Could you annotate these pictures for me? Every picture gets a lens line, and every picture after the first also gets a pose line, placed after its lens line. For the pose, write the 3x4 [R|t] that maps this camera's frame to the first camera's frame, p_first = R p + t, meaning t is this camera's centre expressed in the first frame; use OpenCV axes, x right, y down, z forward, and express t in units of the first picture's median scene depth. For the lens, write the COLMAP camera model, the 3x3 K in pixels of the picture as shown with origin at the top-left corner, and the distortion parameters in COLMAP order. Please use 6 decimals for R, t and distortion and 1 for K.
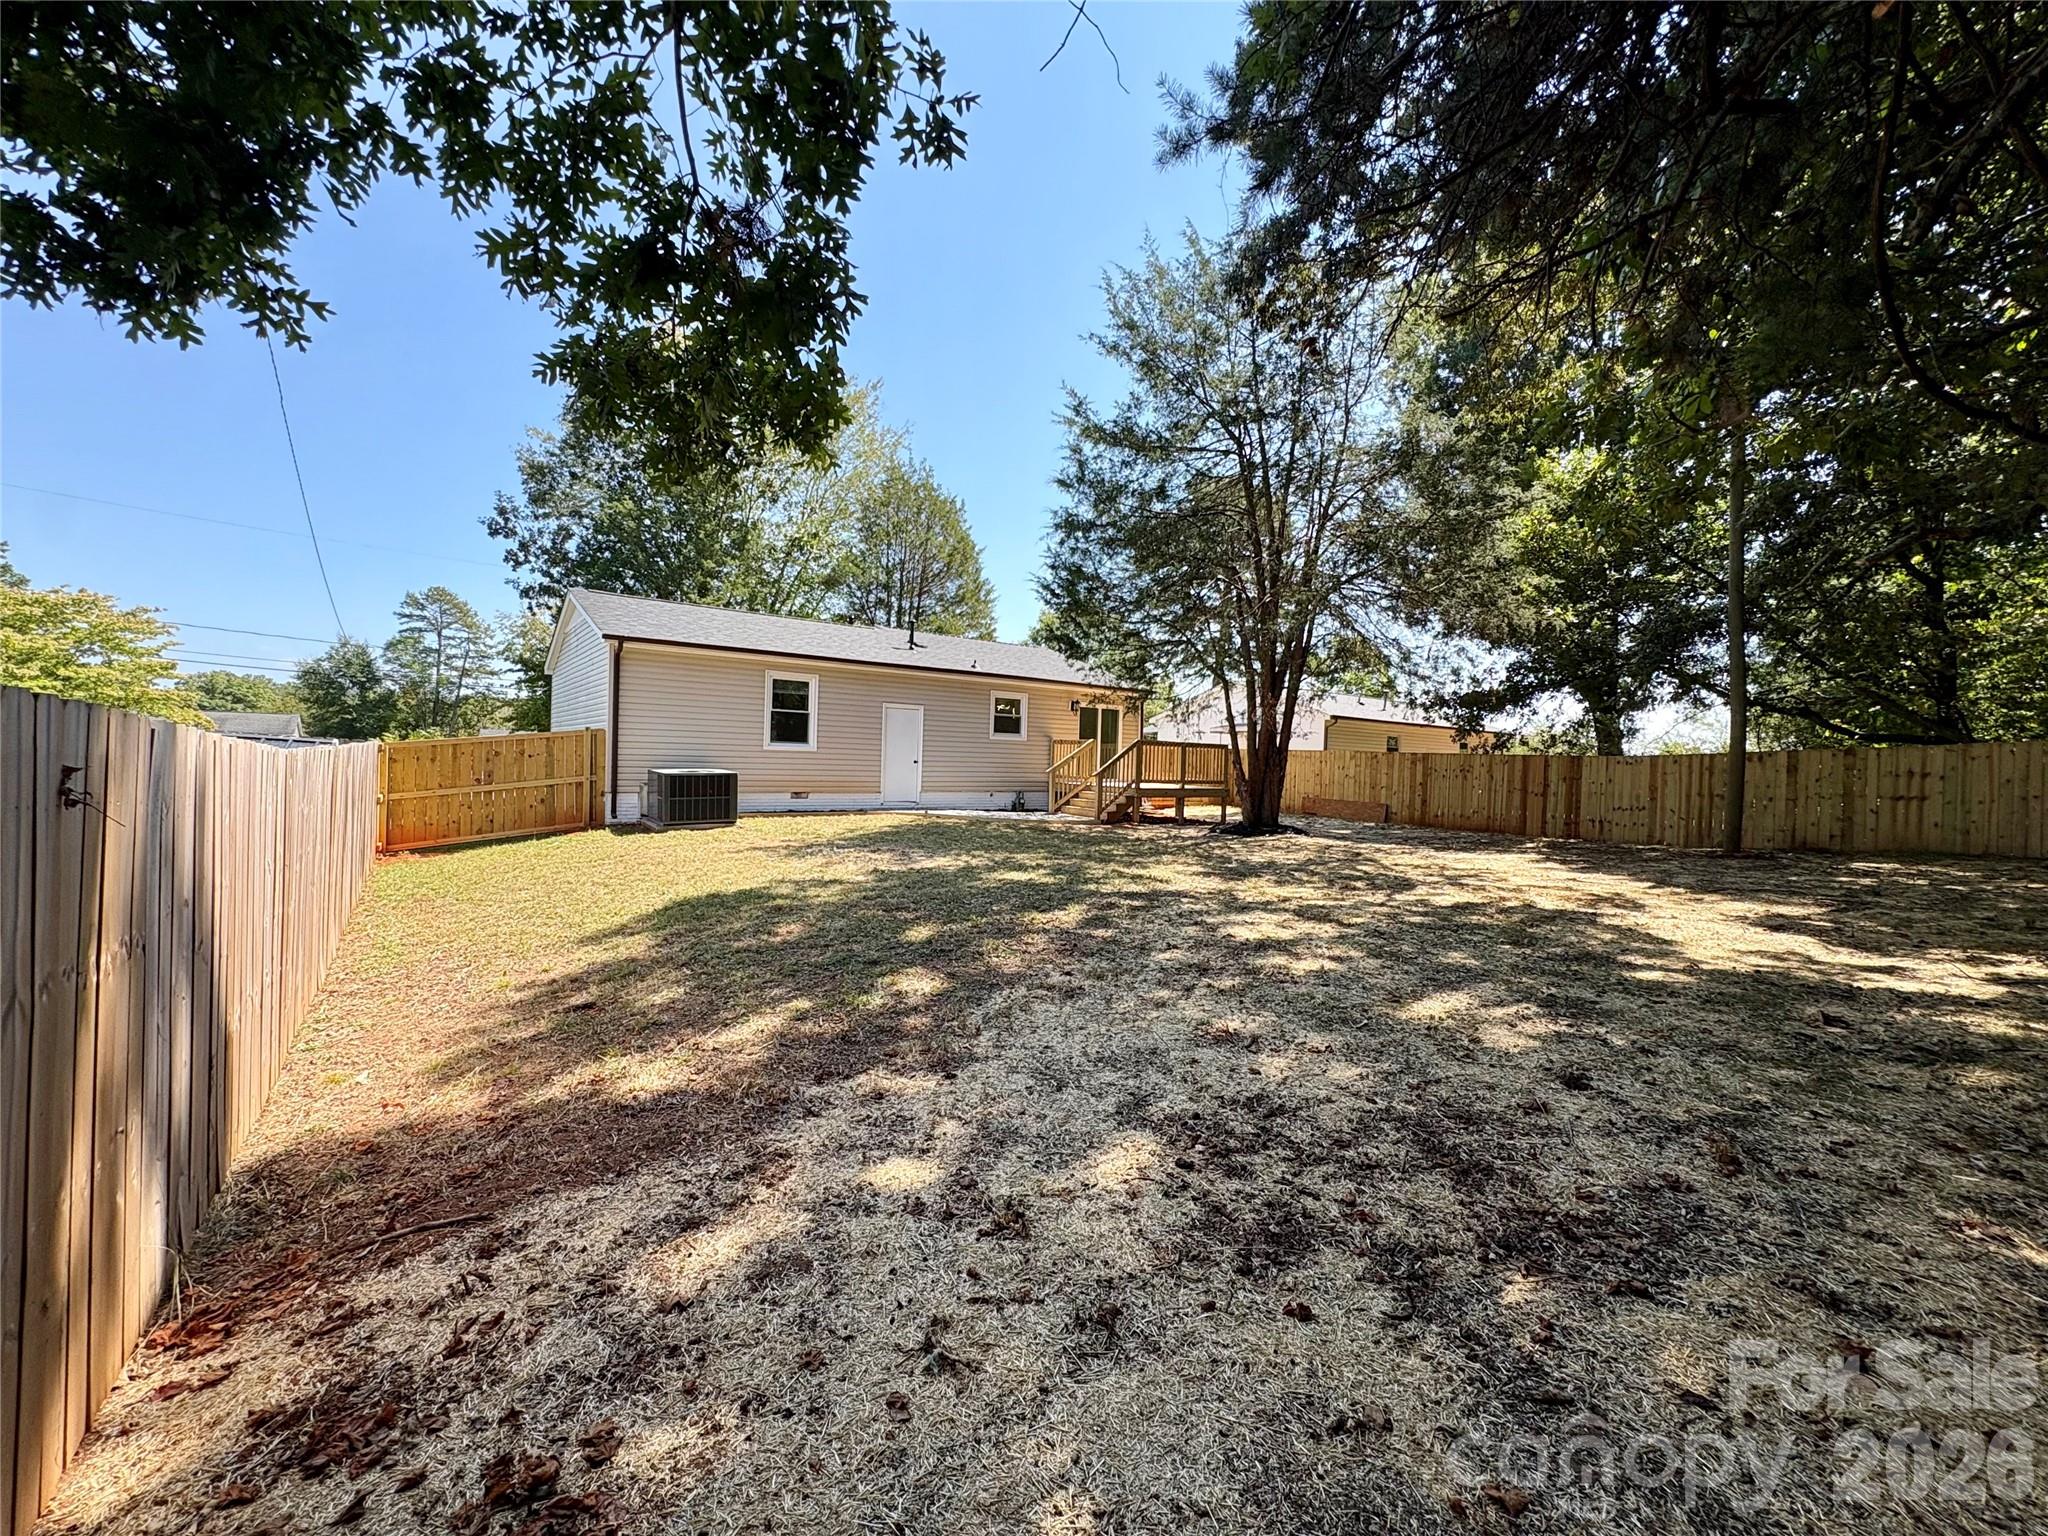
lens RADIAL K [[816.1, 0, 1034.3], [0, 816.1, 762.7], [0, 0, 1]] dist [0.000250, 0.000271]
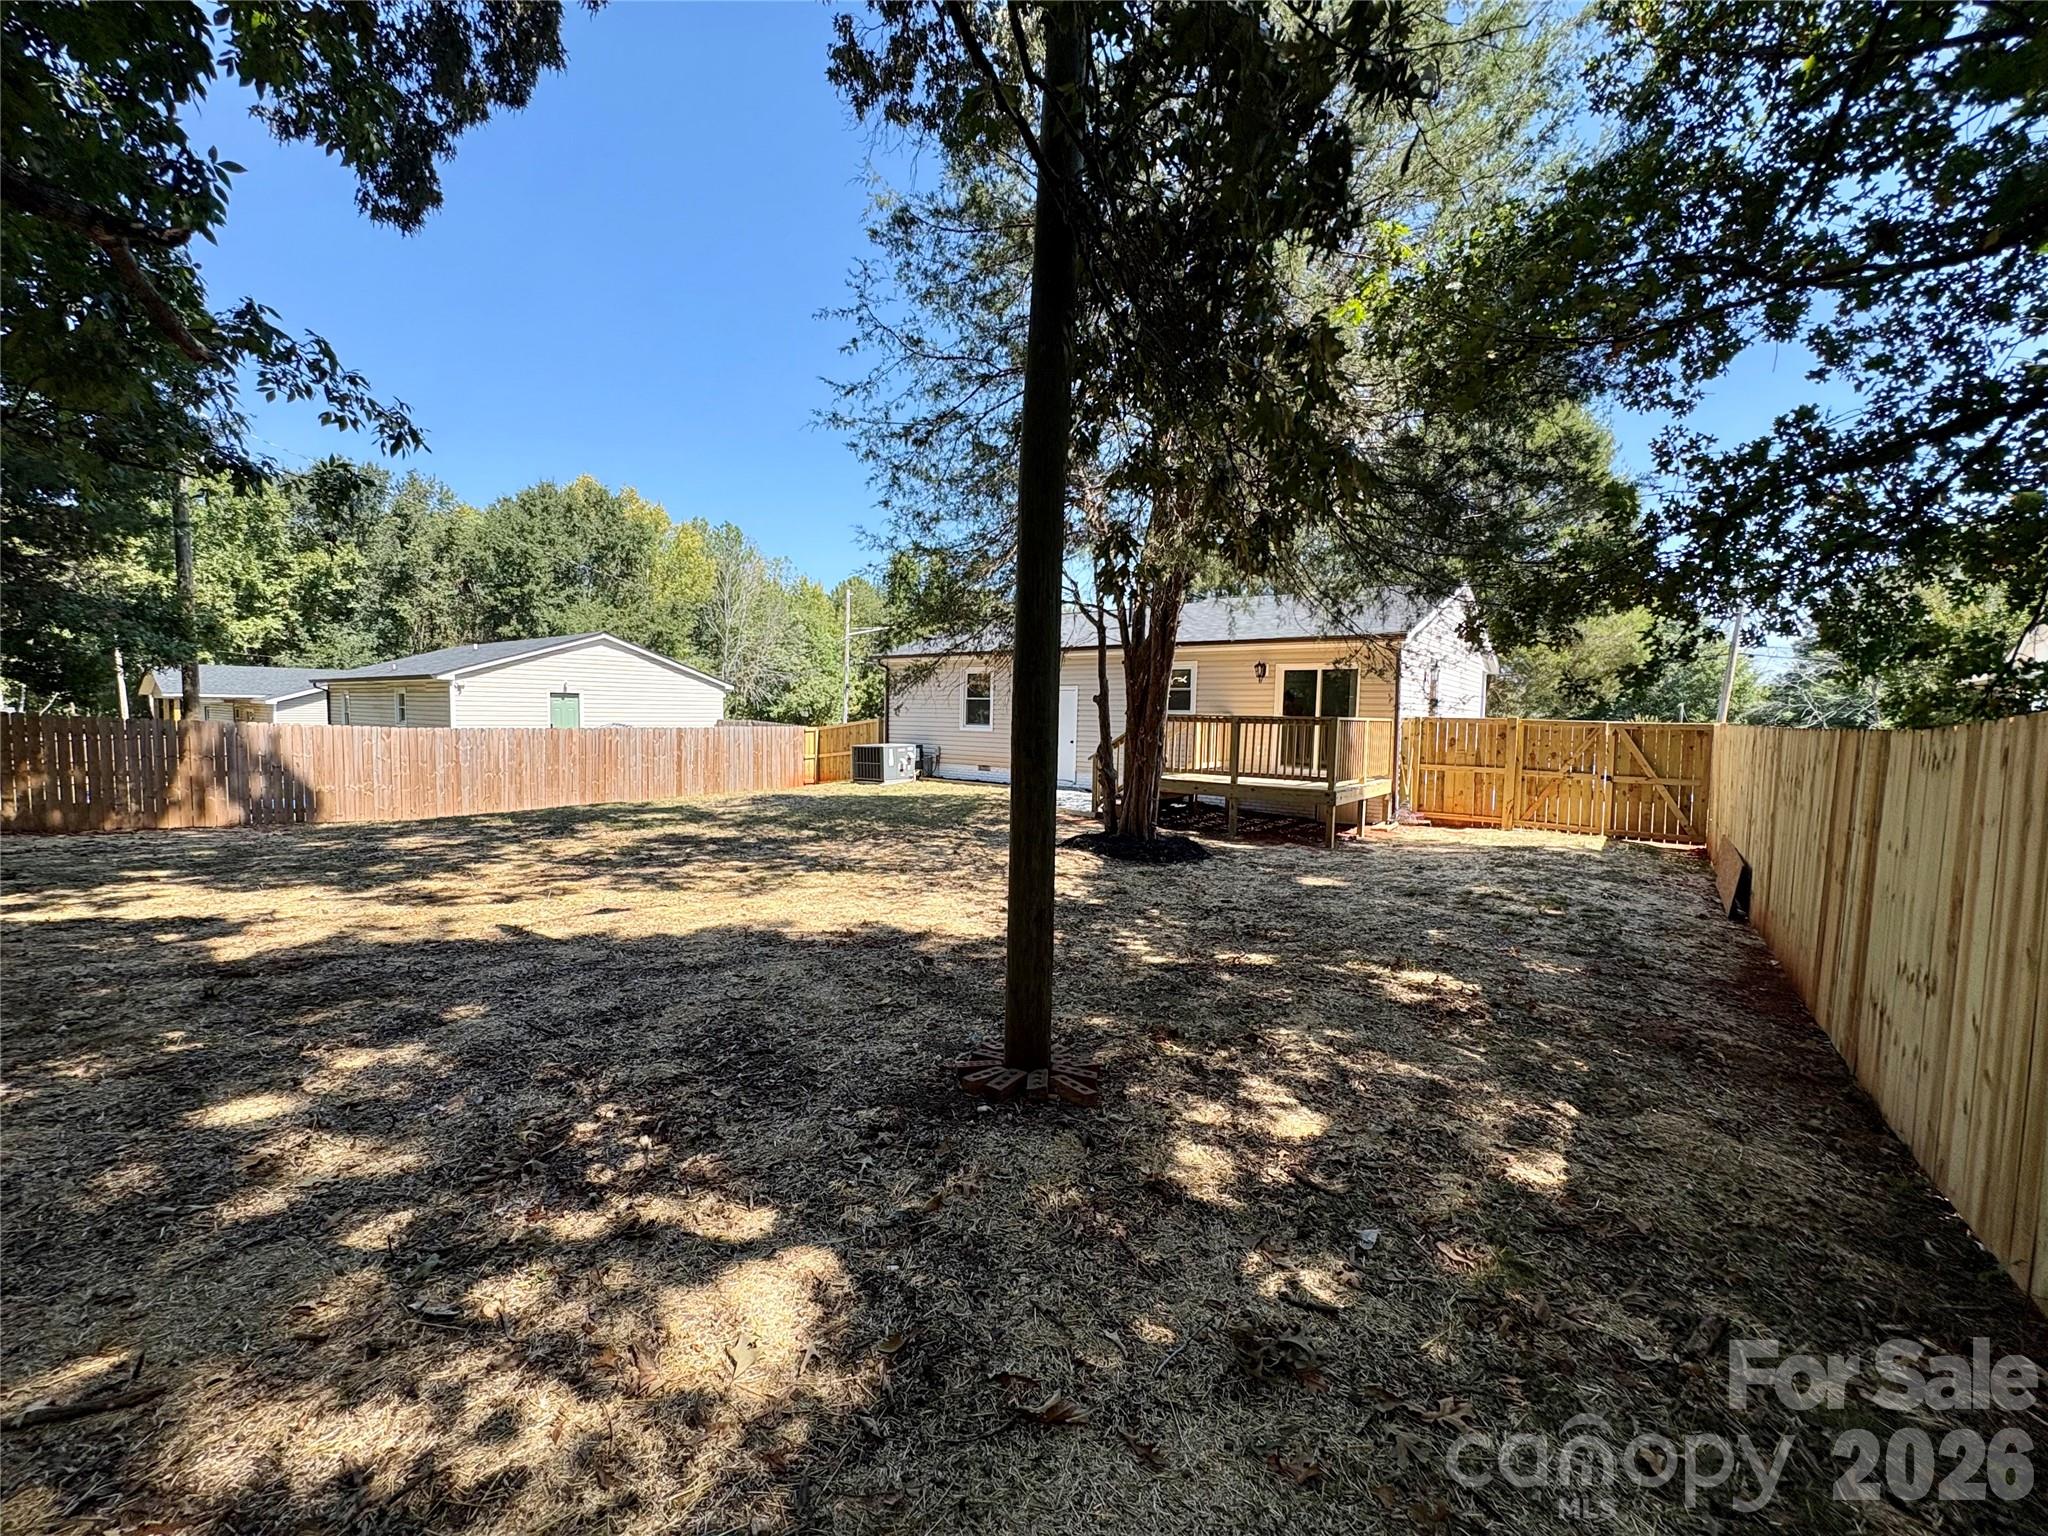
lens RADIAL K [[816.1, 0, 1023.4], [0, 816.1, 772.5], [0, 0, 1]] dist [0.000250, 0.000271]
pose [[0.252185, 0.038139, -0.966927, 0.834045], [-0.021615, 0.999196, 0.033775, 0.003974], [0.967438, 0.012382, 0.252806, 0.706586]]
